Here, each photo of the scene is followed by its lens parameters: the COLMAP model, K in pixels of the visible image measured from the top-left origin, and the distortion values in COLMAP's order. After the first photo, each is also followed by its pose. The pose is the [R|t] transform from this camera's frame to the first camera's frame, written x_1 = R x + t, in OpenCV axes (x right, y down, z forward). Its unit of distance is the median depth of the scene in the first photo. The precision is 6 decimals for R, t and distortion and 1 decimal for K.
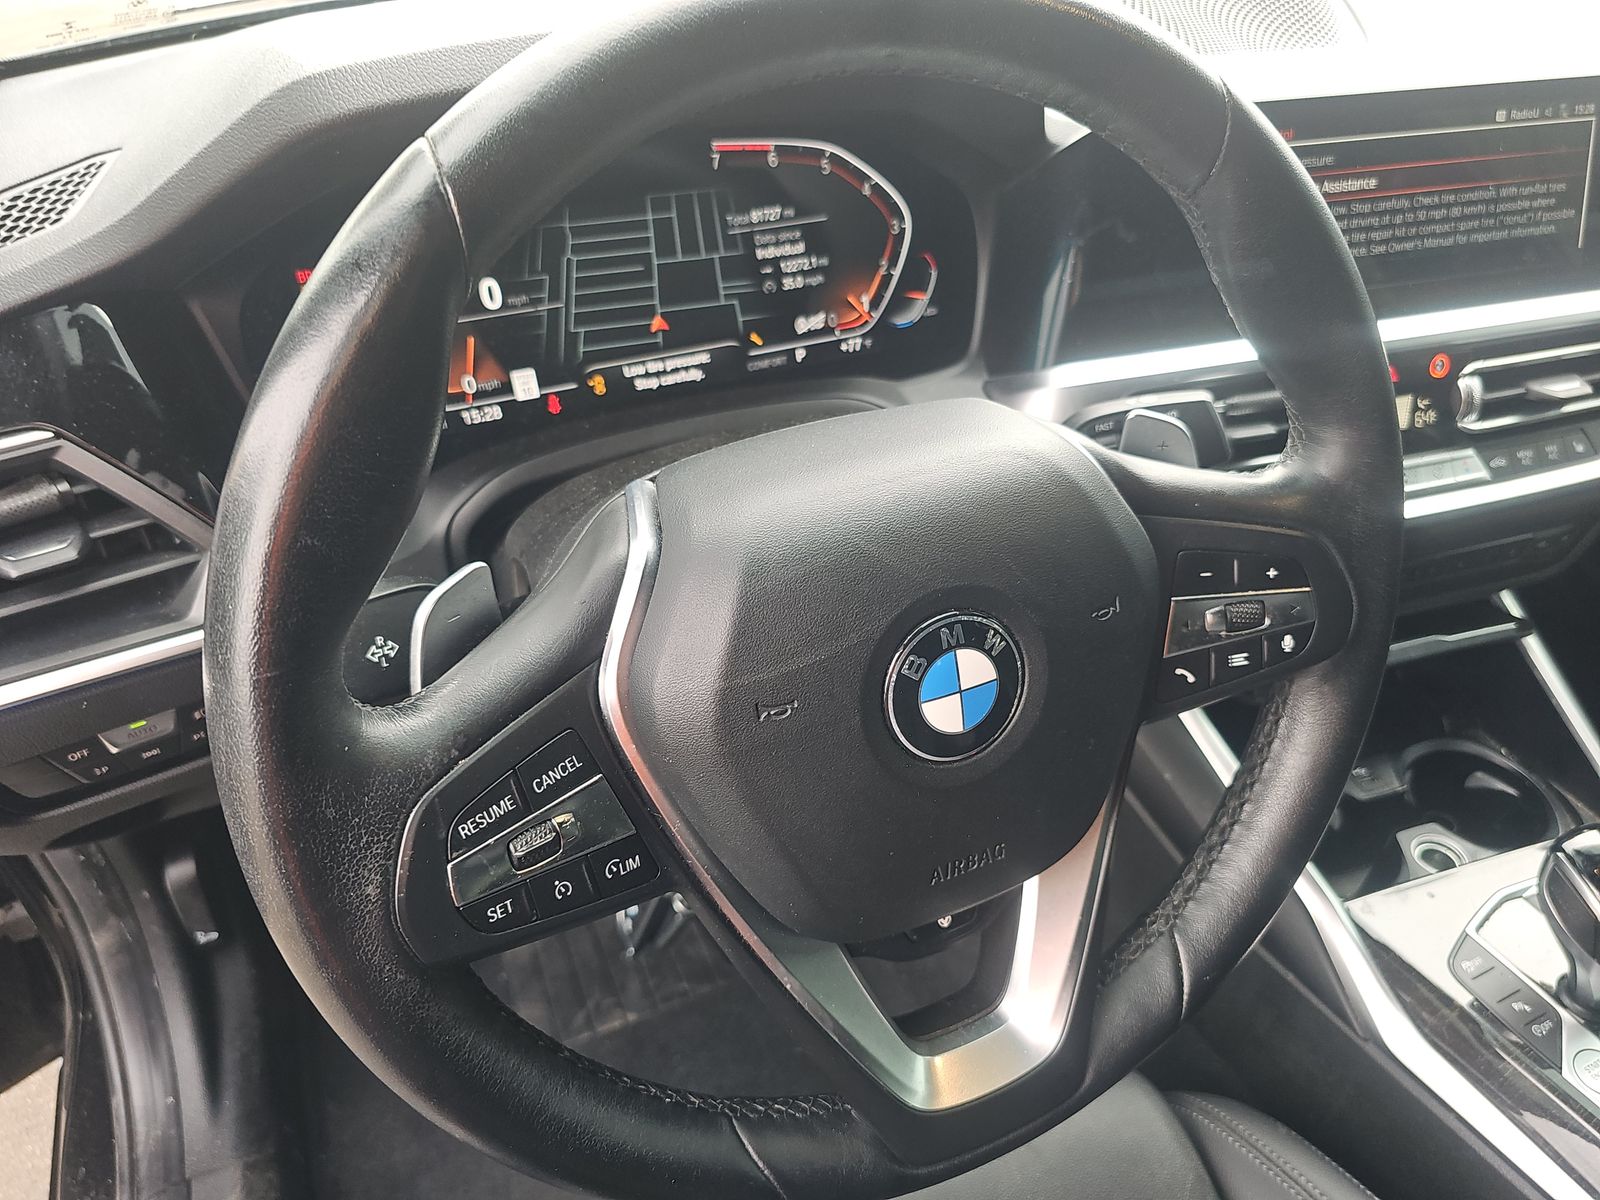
lens RADIAL K [[1052.3, 0, 802.8], [0, 1052.3, 601.3], [0, 0, 1]] dist [0.029105, -0.037492]
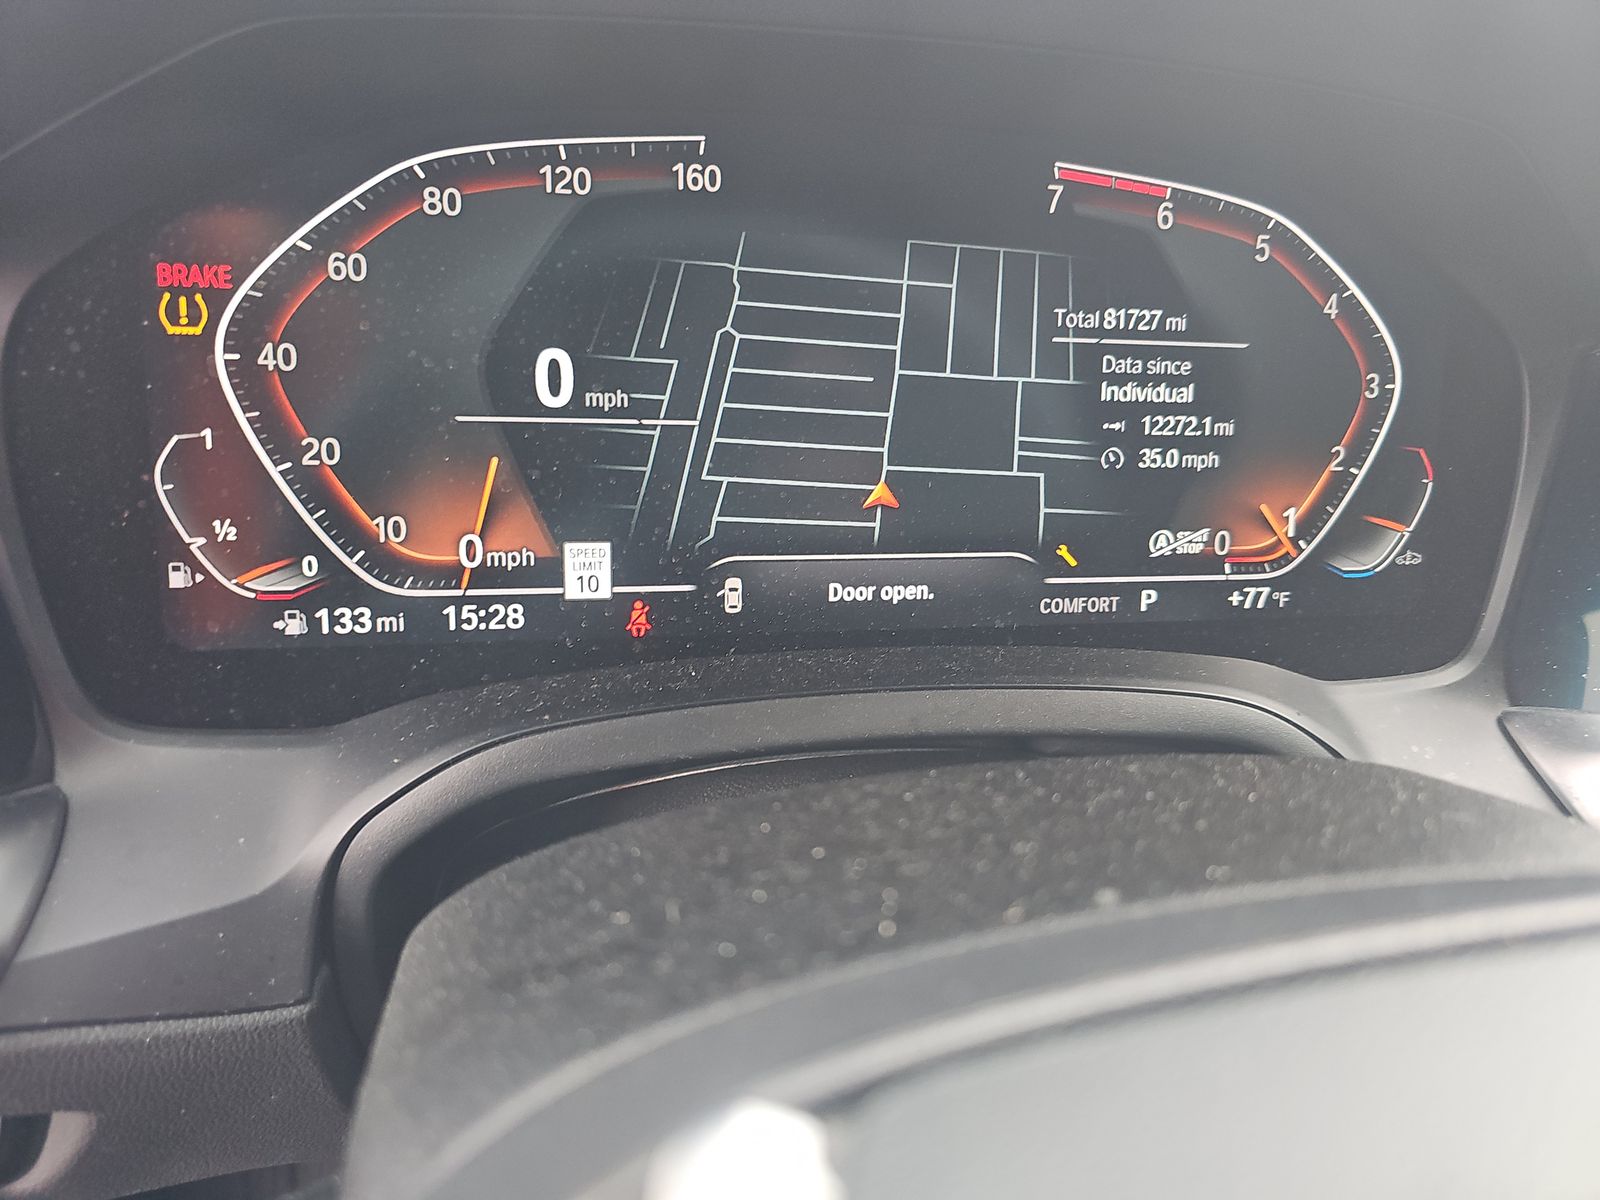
lens RADIAL K [[1052.3, 0, 798.7], [0, 1052.3, 602.8], [0, 0, 1]] dist [0.029105, -0.037492]
pose [[0.975568, 0.164332, -0.145815, -0.096935], [-0.189739, 0.964795, -0.182123, -0.121820], [0.110753, 0.205340, 0.972404, 0.547152]]
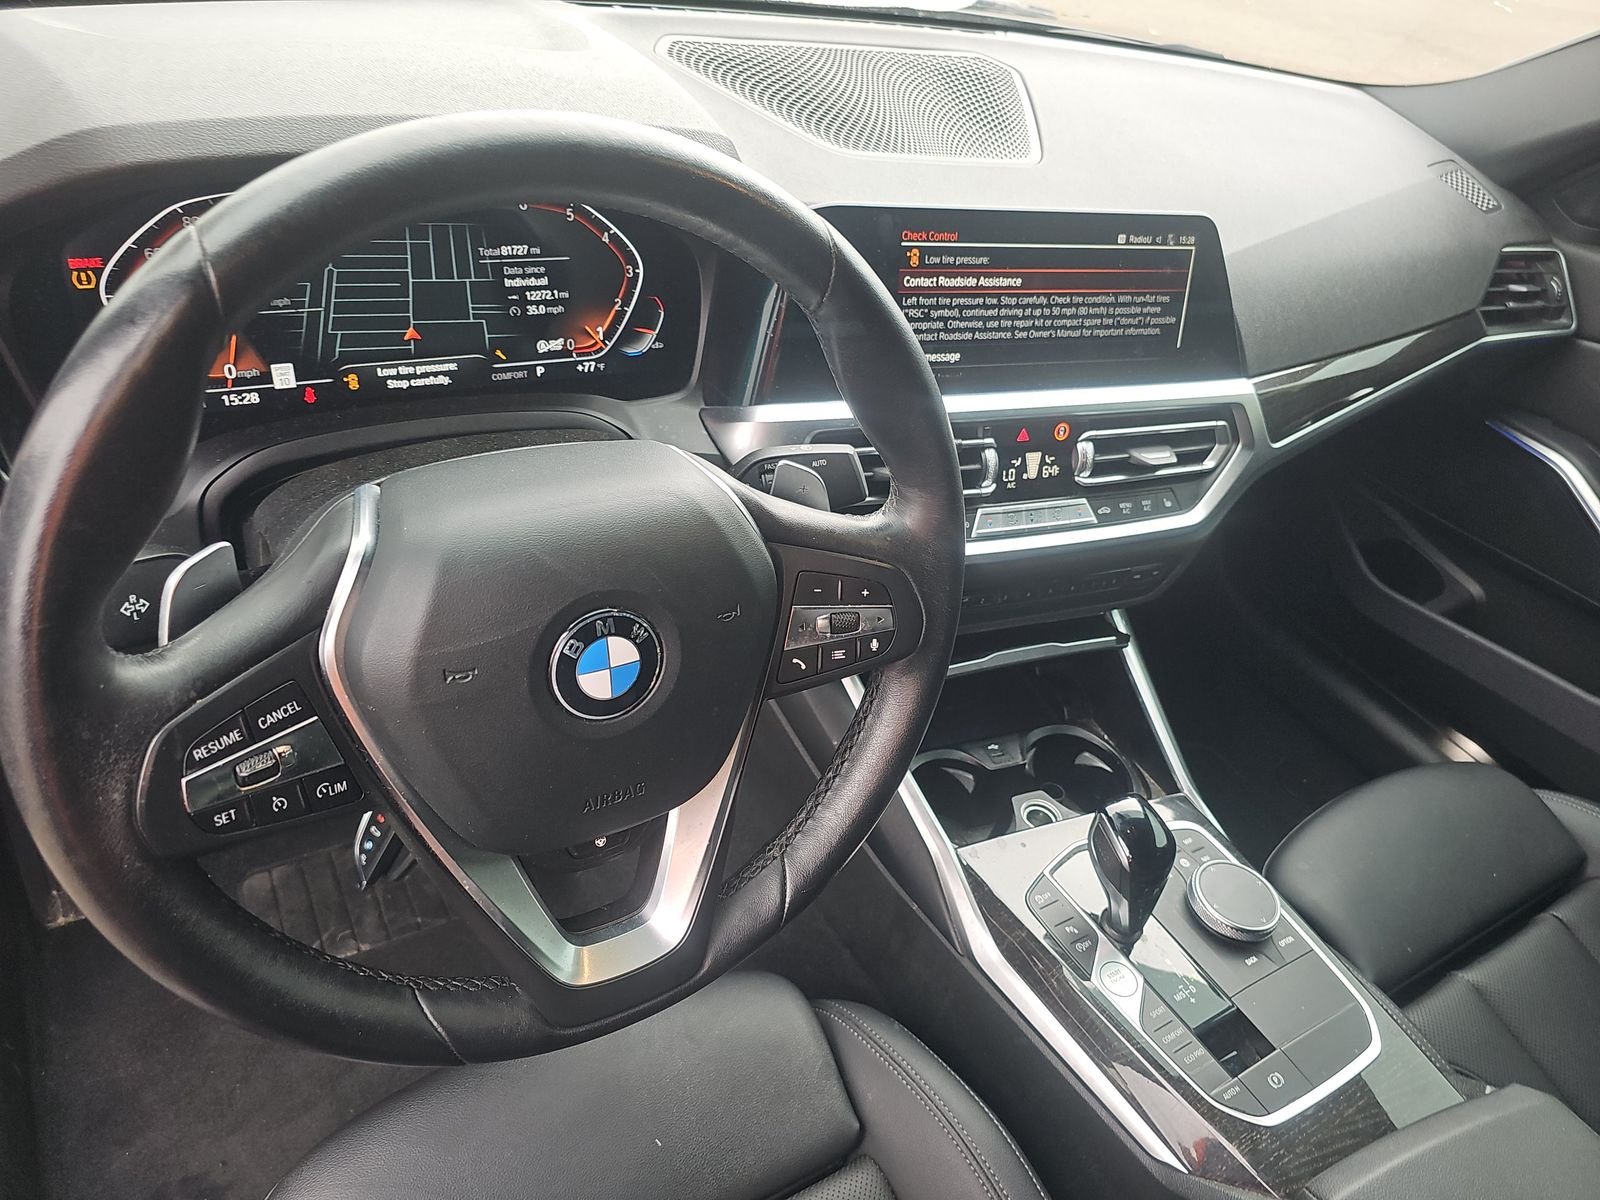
lens RADIAL K [[1052.3, 0, 798.0], [0, 1052.3, 608.3], [0, 0, 1]] dist [0.029105, -0.037492]
pose [[0.980283, 0.067160, 0.185833, 0.085089], [-0.074059, 0.996790, 0.030425, -0.031506], [-0.183193, -0.043588, 0.982110, -0.230617]]
